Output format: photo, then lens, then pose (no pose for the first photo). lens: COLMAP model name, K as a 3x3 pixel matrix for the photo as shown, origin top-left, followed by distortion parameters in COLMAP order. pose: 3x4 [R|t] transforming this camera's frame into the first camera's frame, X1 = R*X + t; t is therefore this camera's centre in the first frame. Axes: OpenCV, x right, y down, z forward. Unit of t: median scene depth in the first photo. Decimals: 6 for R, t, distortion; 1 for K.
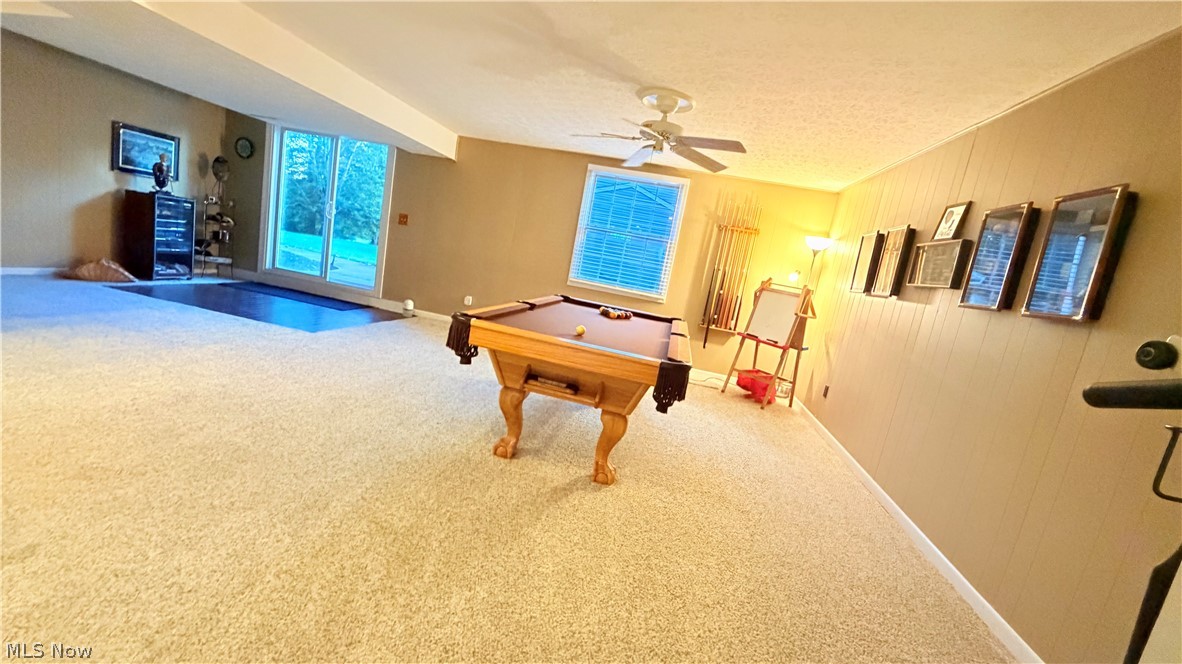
lens RADIAL K [[469.8, 0, 591.6], [0, 469.8, 332.8], [0, 0, 1]] dist [0.001291, 0.000080]
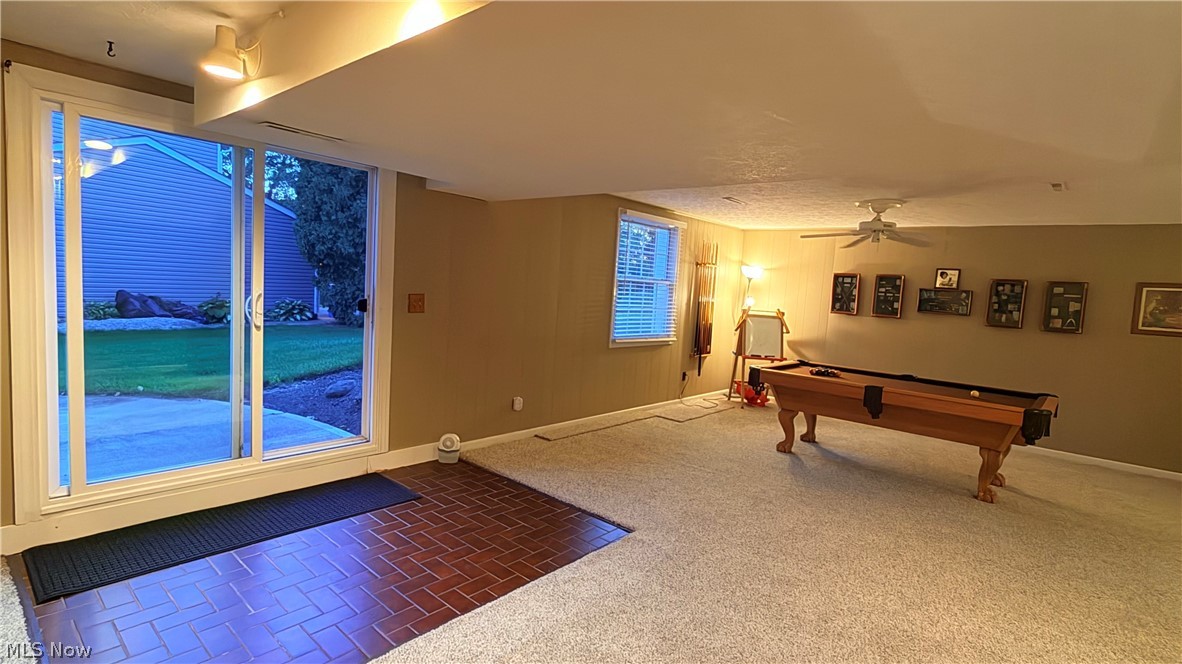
lens RADIAL K [[565.4, 0, 590.4], [0, 565.4, 328.7], [0, 0, 1]] dist [0.002718, -0.000503]
pose [[0.516141, -0.209505, 0.830486, -0.977861], [0.163037, 0.975926, 0.144869, -0.311482], [-0.840843, 0.060628, 0.537872, 0.512649]]
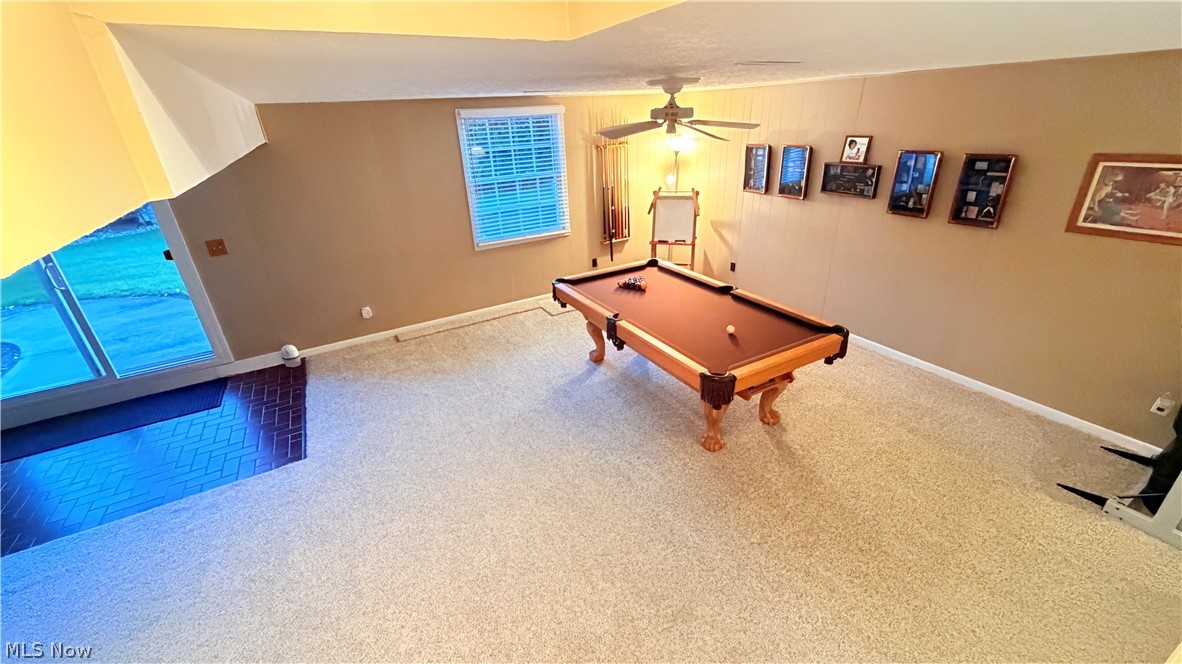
lens RADIAL K [[469.8, 0, 588.2], [0, 469.8, 329.1], [0, 0, 1]] dist [0.001291, 0.000080]
pose [[0.744765, -0.454969, 0.488188, -0.434737], [0.278423, 0.876694, 0.392285, -0.287346], [-0.606470, -0.156238, 0.779605, 0.137895]]
